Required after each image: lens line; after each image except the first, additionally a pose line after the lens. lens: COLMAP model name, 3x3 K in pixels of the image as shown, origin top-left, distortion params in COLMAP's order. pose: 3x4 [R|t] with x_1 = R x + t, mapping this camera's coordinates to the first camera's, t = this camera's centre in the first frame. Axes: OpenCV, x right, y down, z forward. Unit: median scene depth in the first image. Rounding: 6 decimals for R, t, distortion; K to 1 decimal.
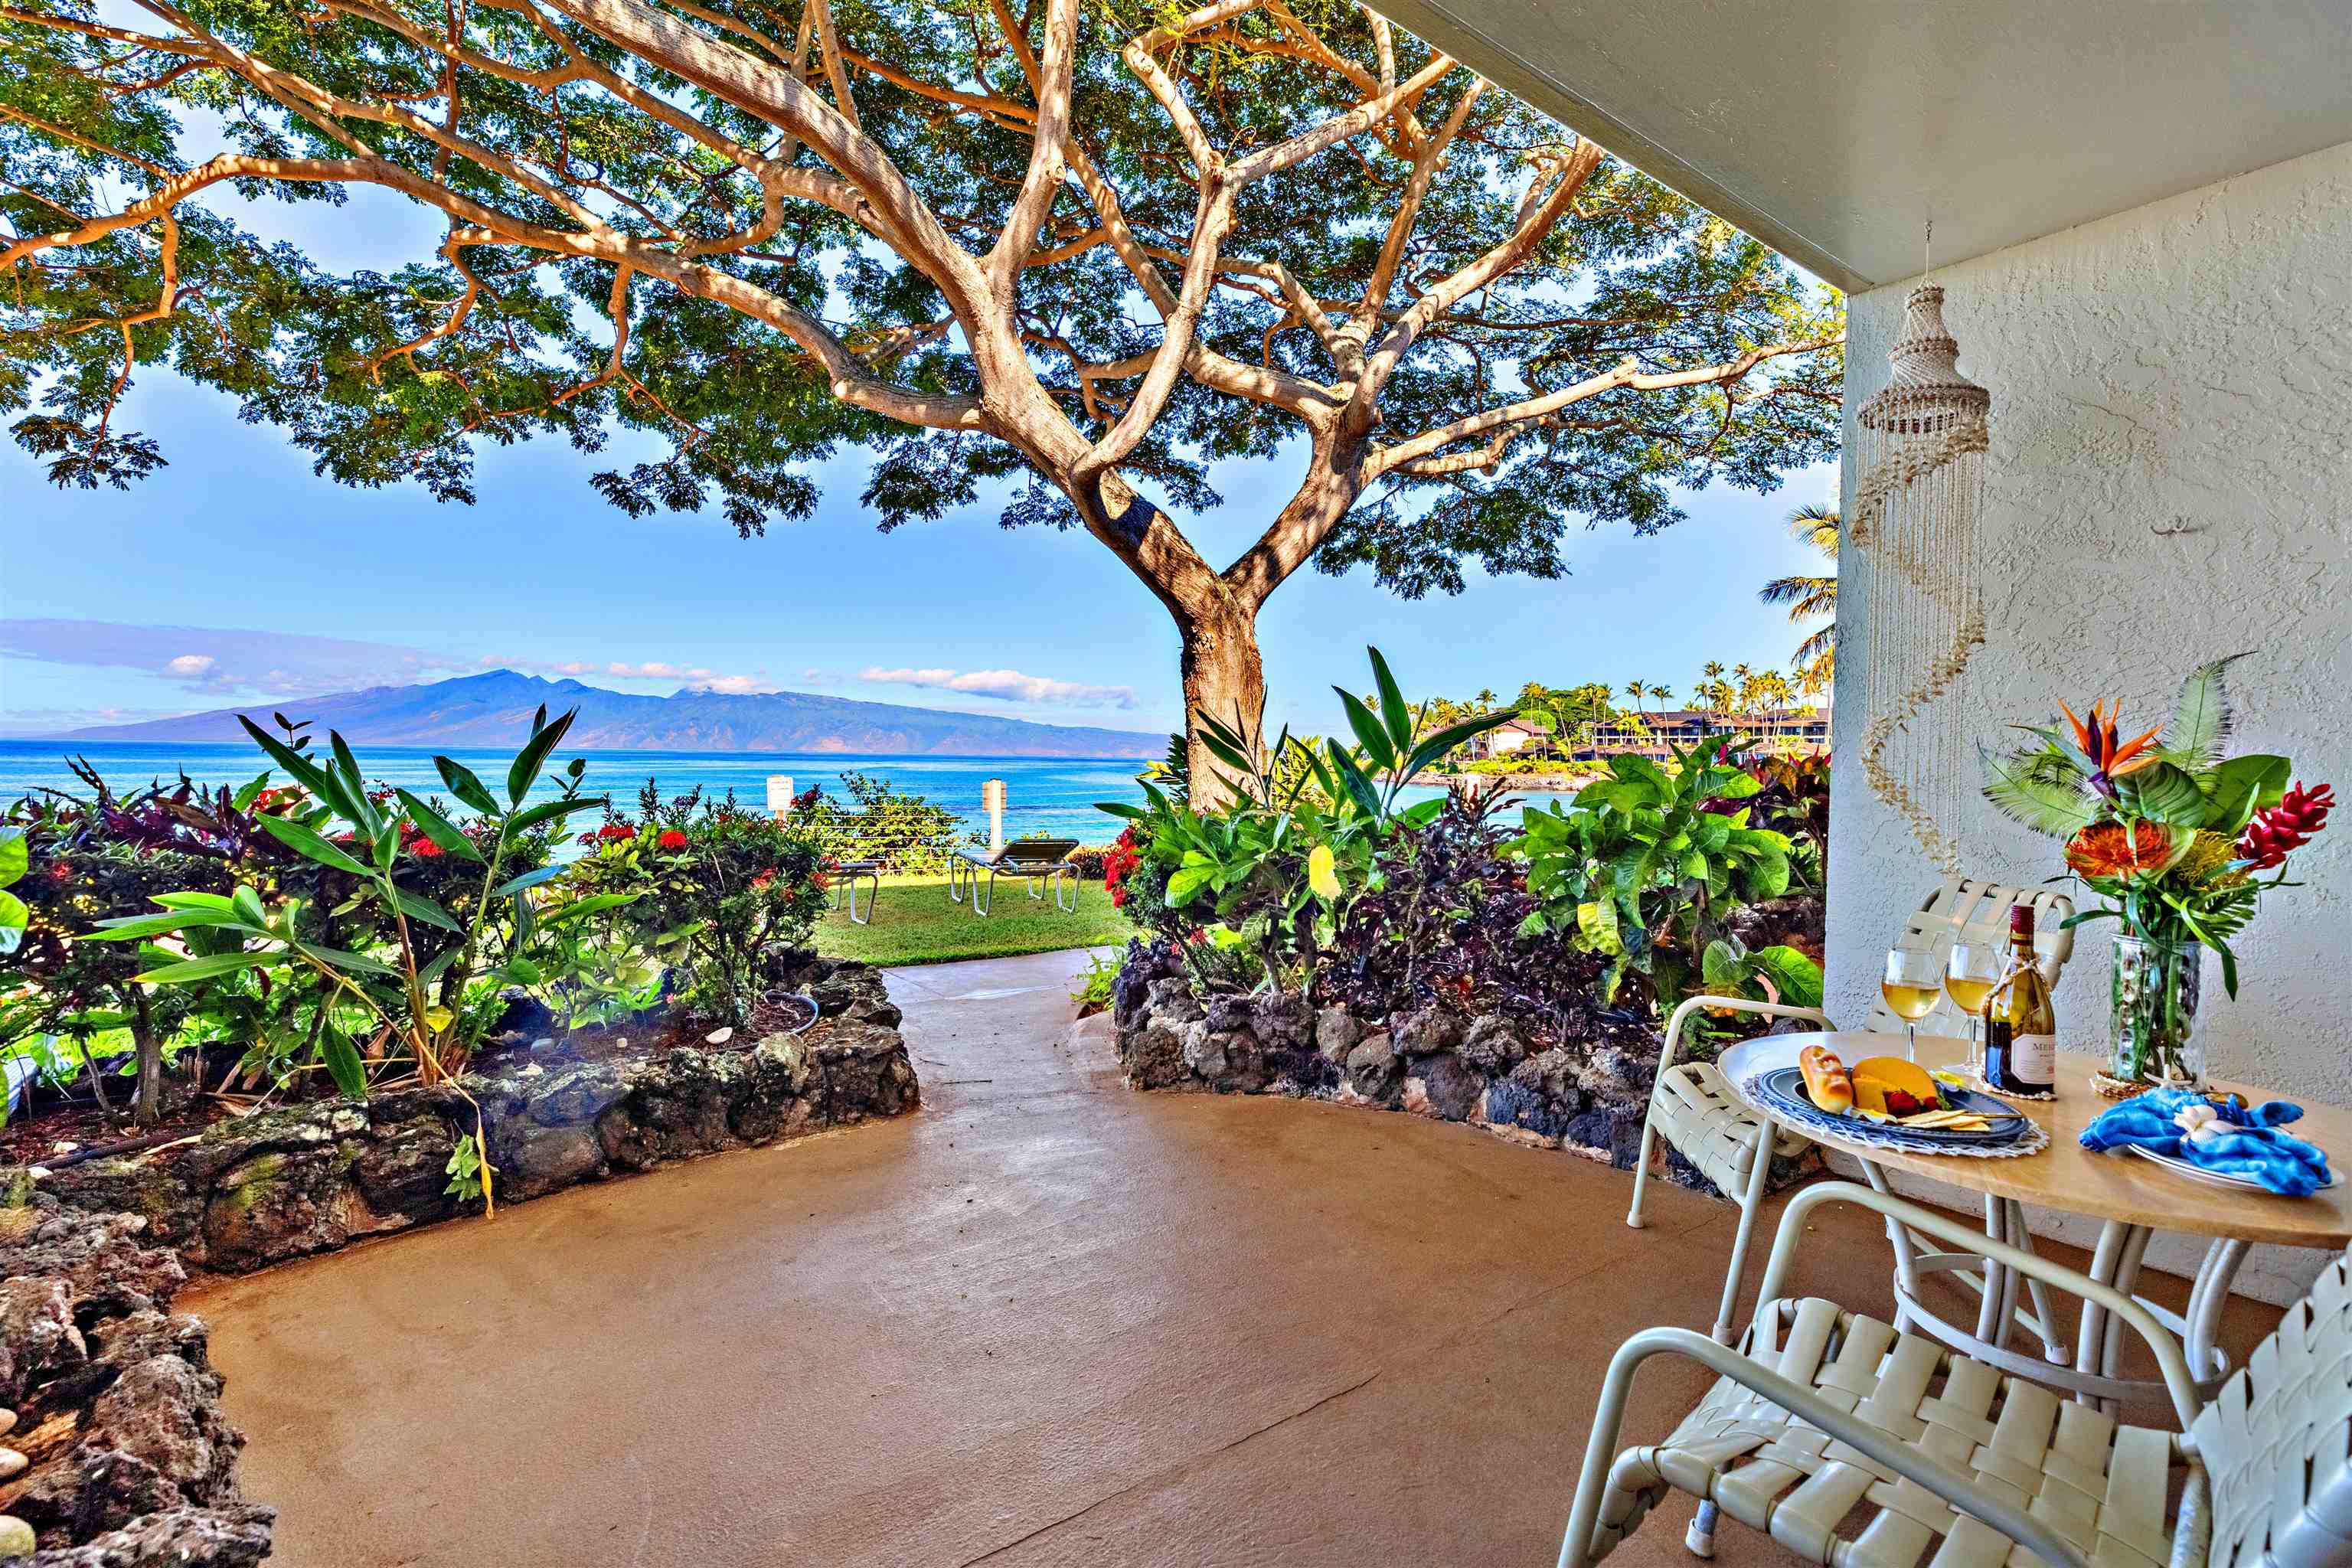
lens RADIAL K [[1063.7, 0, 1174.7], [0, 1063.7, 774.9], [0, 0, 1]] dist [0.001640, 0.000599]
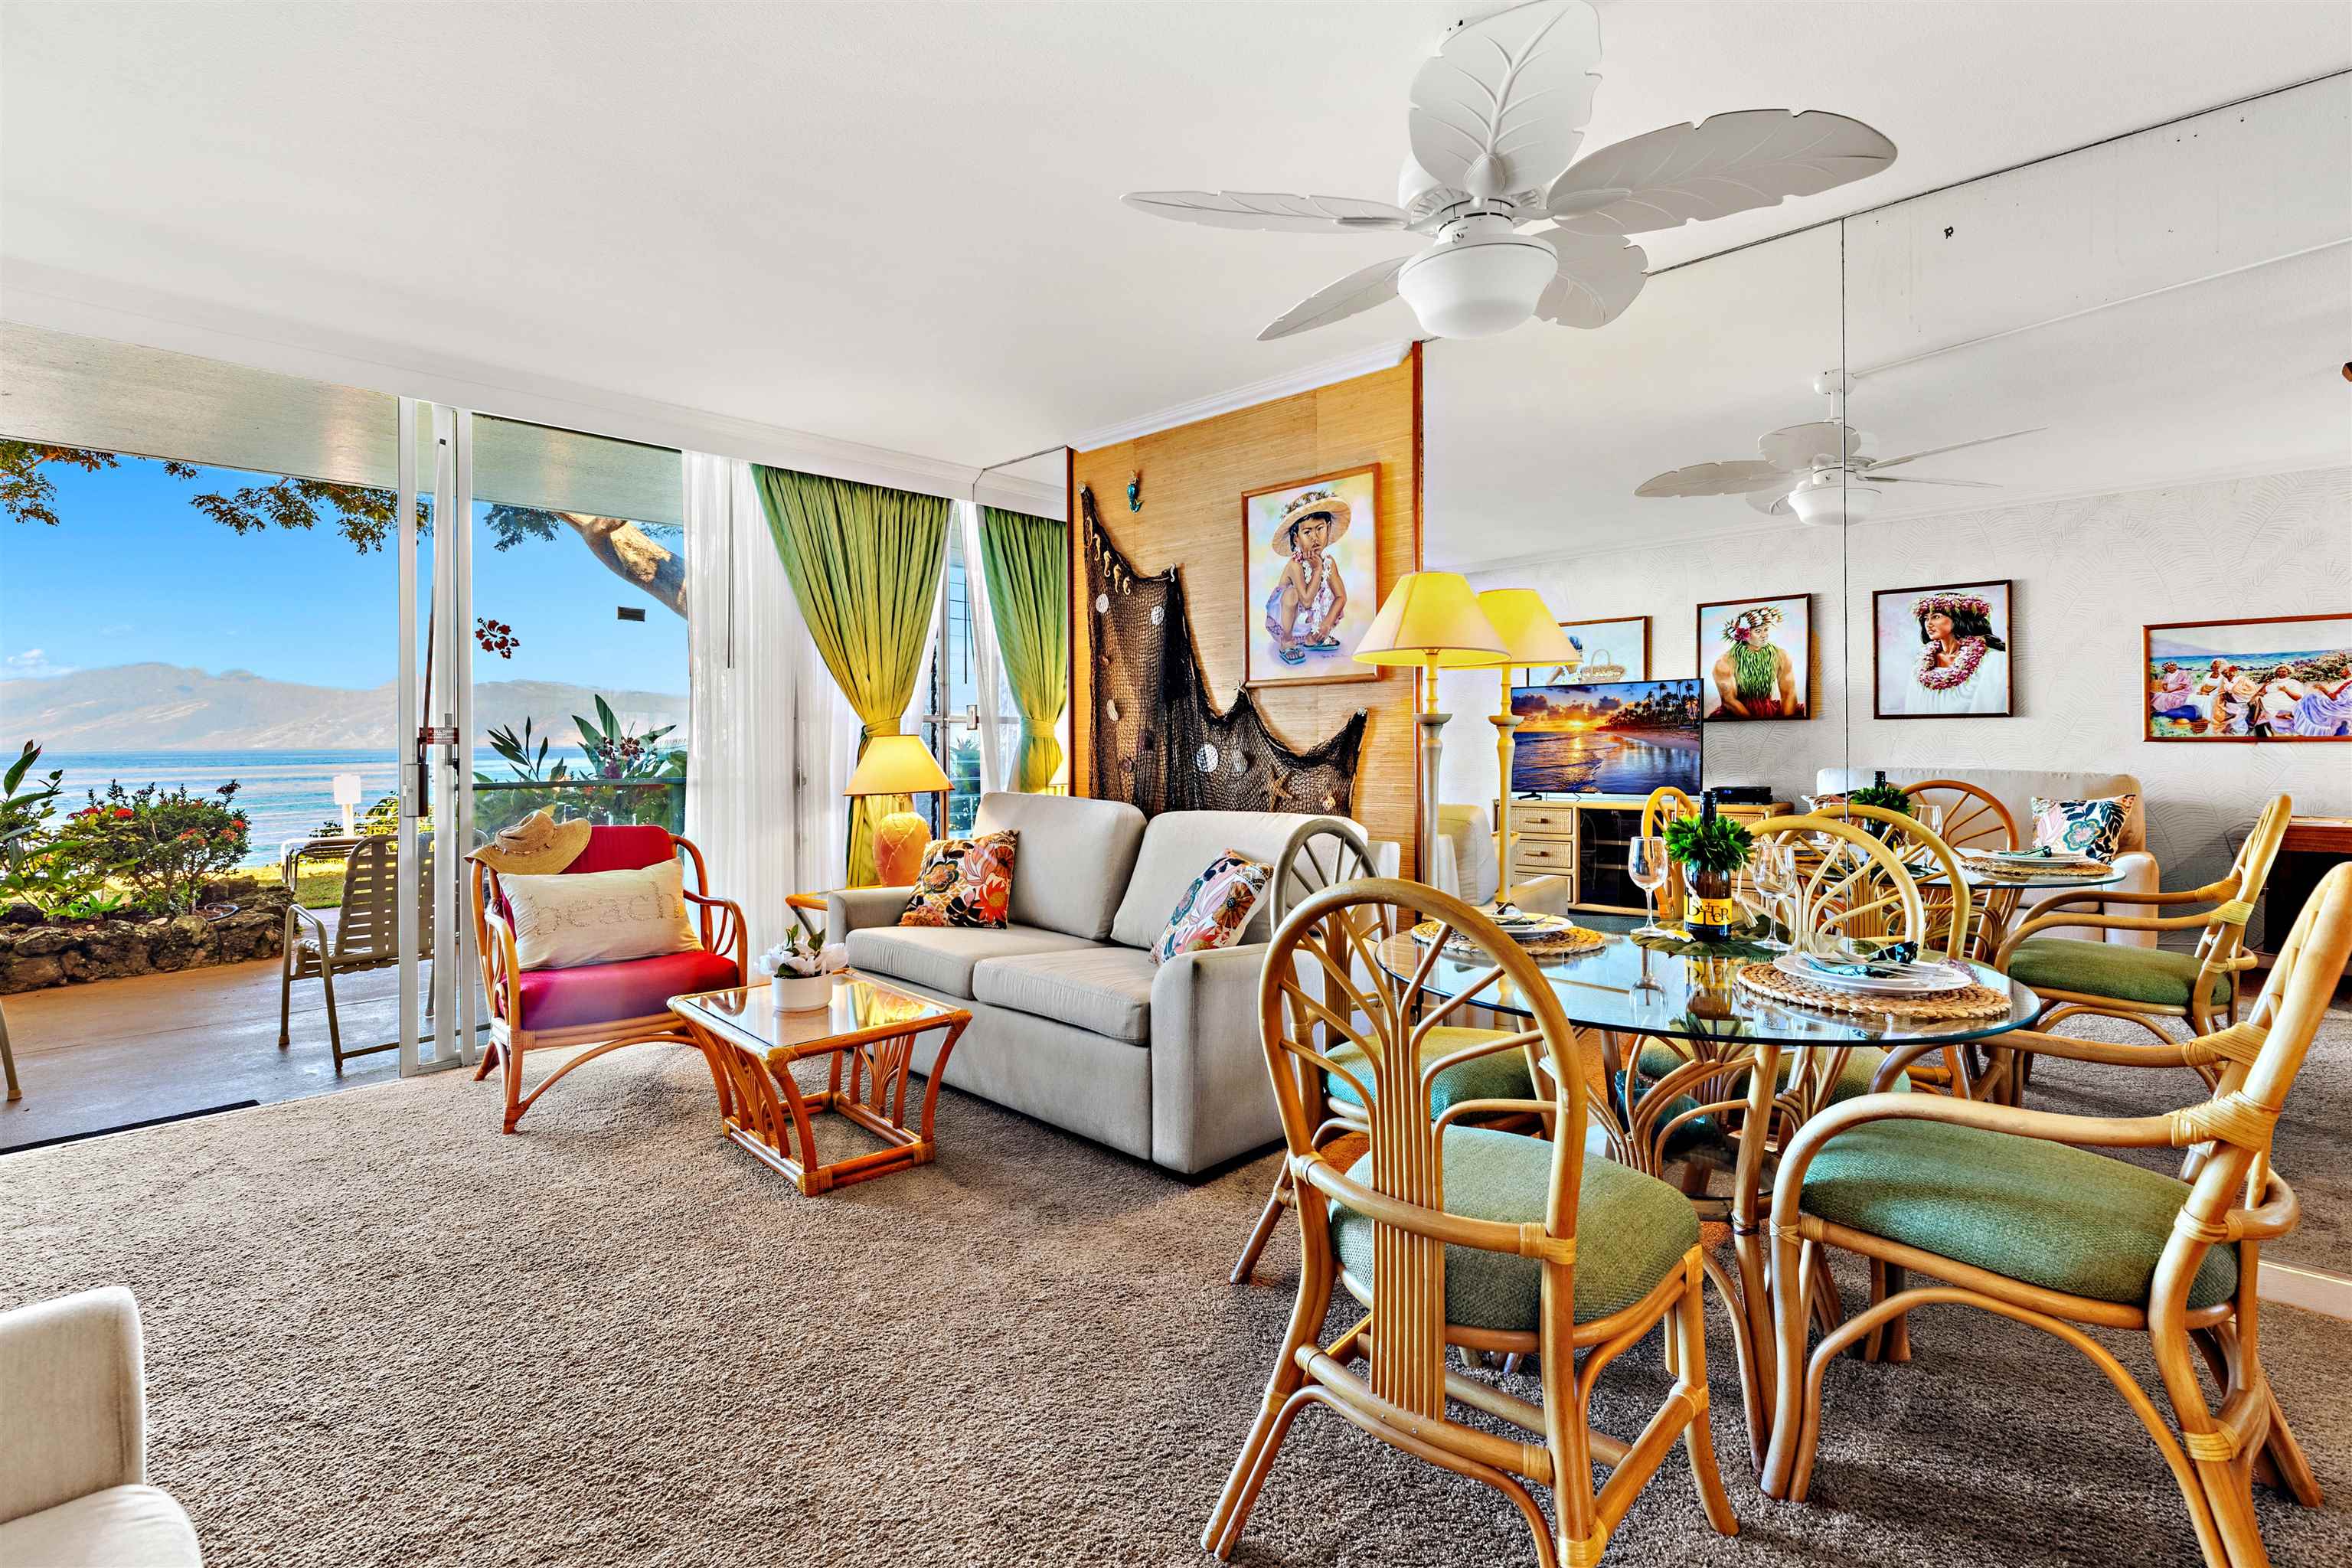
lens RADIAL K [[1090.3, 0, 1178.5], [0, 1090.3, 738.5], [0, 0, 1]] dist [0.001502, 0.000751]
pose [[0.981137, -0.024496, 0.191753, 0.946348], [0.027769, 0.999511, -0.014402, 0.011745], [-0.191307, 0.019455, 0.981337, -1.178388]]
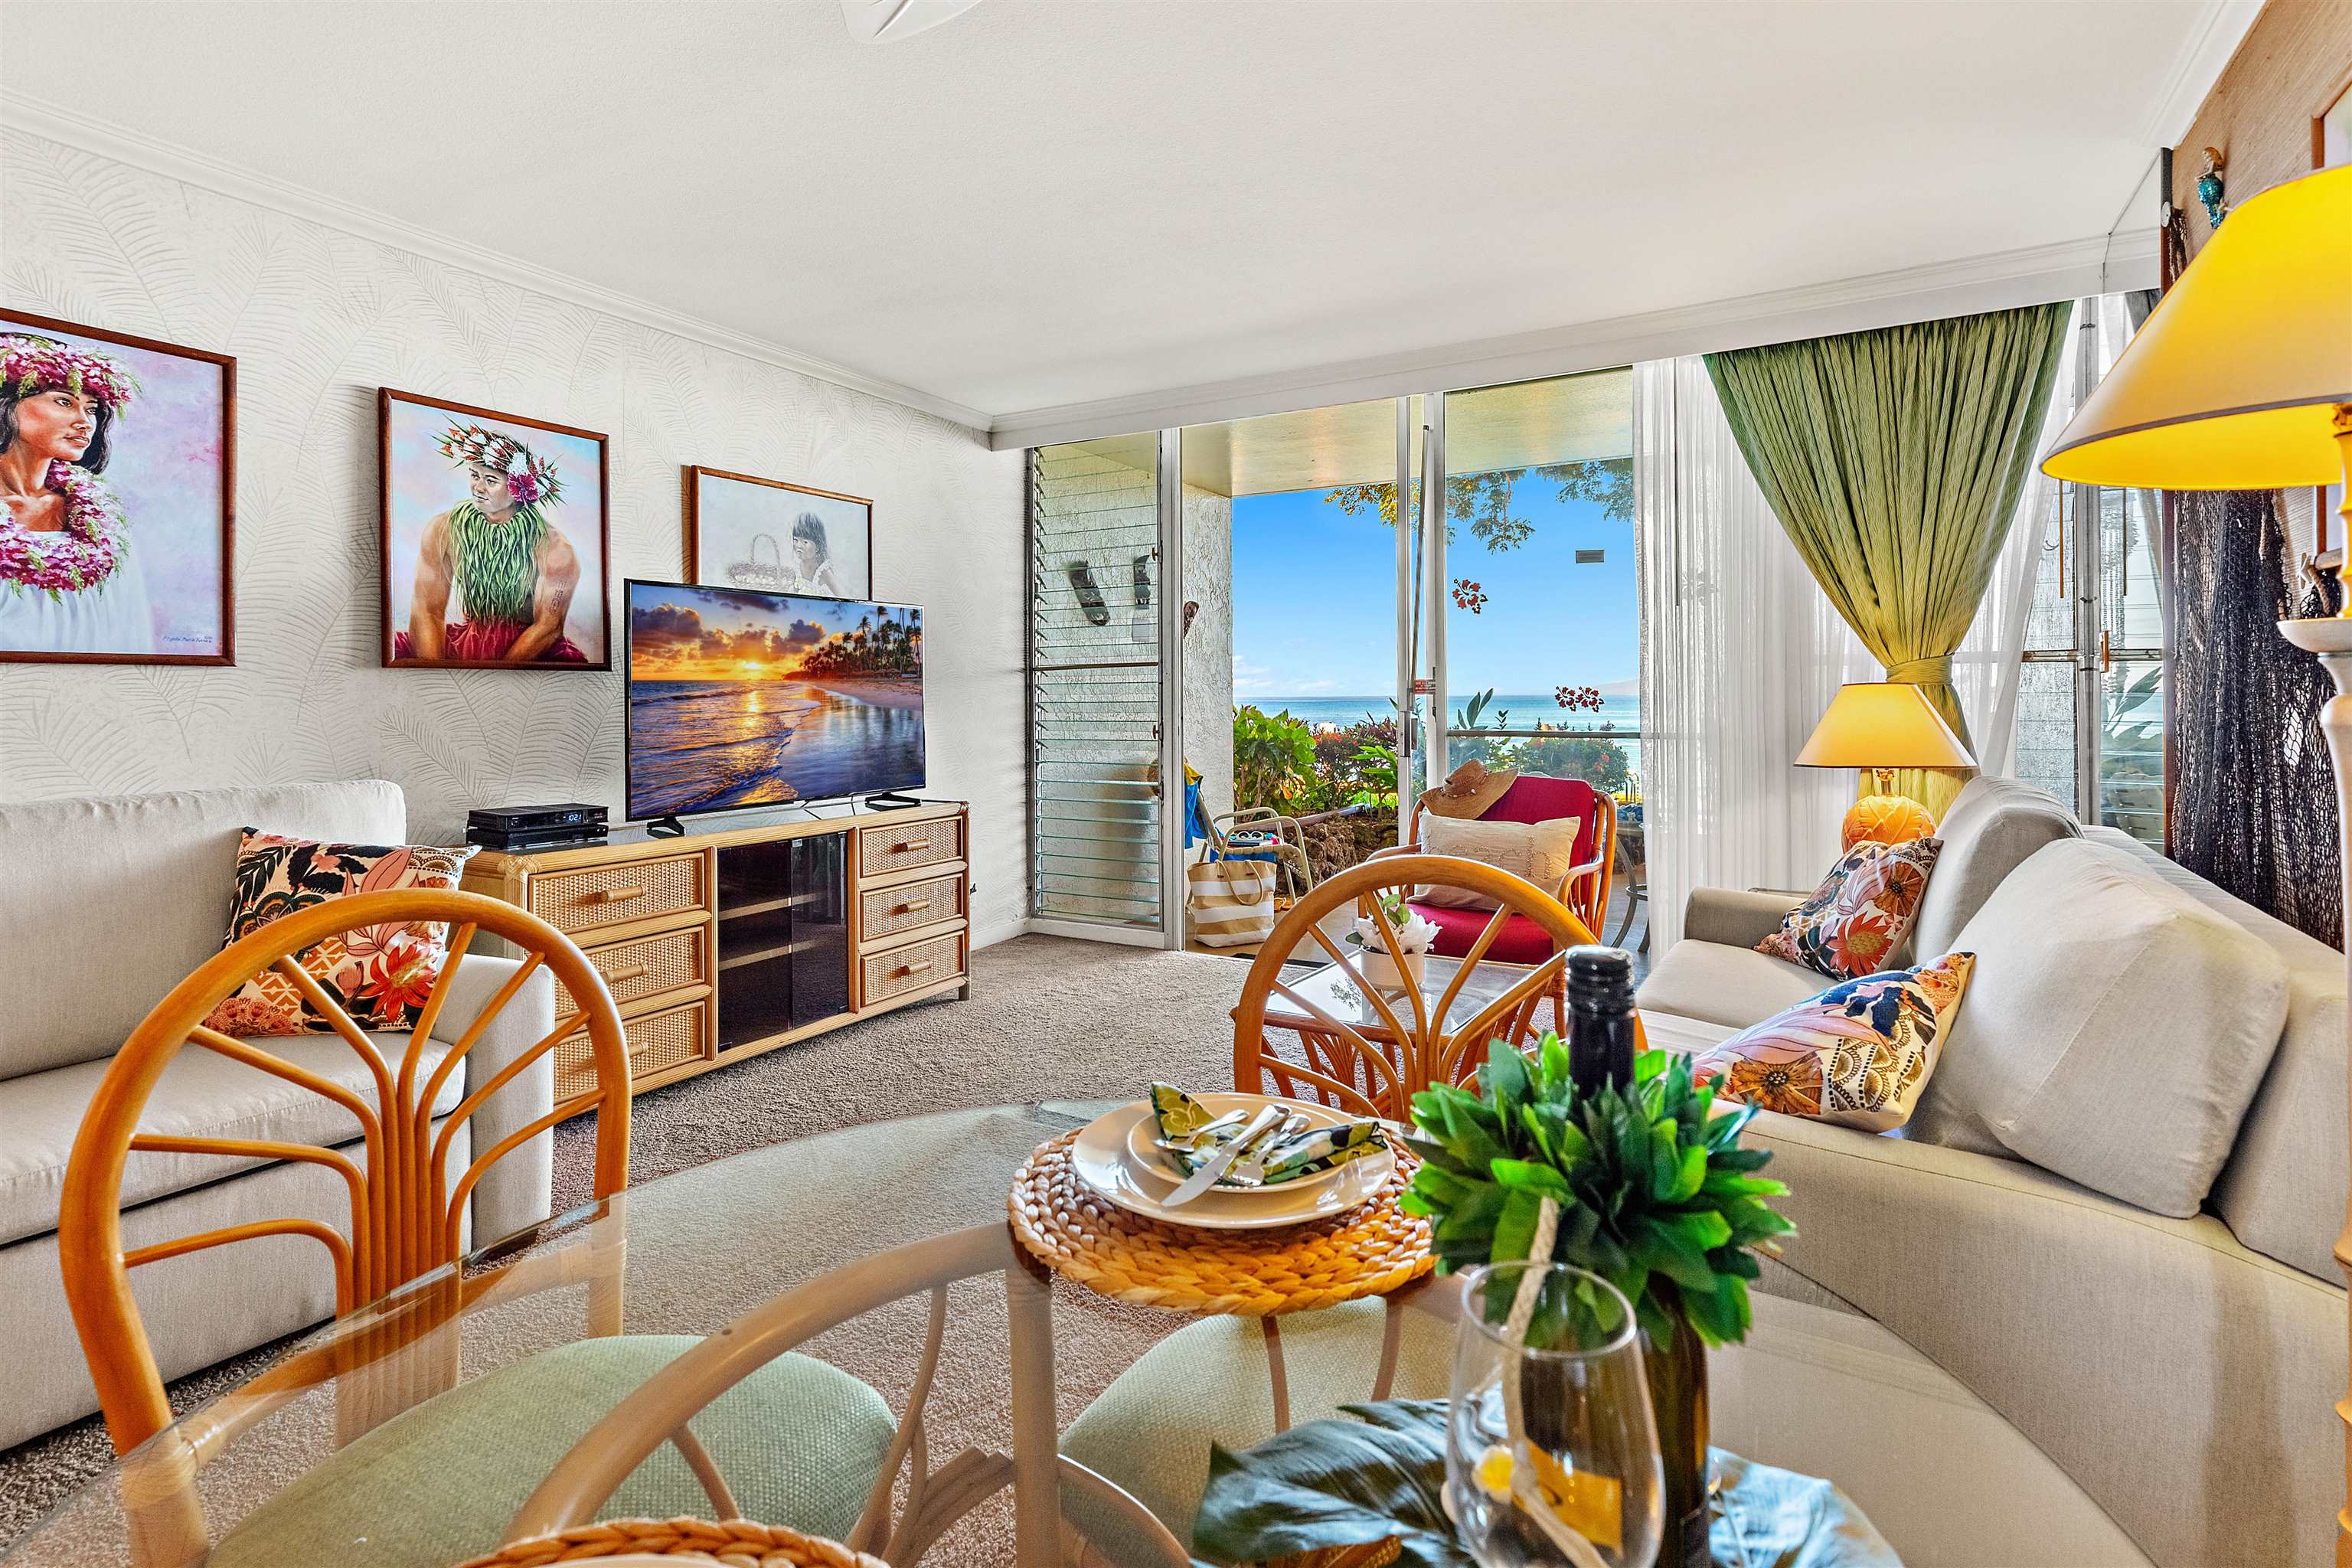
lens RADIAL K [[1116.9, 0, 1201.0], [0, 1116.9, 686.2], [0, 0, 1]] dist [0.004394, 0.000395]
pose [[0.421401, -0.026699, -0.906481, 1.481242], [-0.001898, 0.999538, -0.030323, 0.011138], [0.906872, 0.014499, 0.421156, -0.724182]]
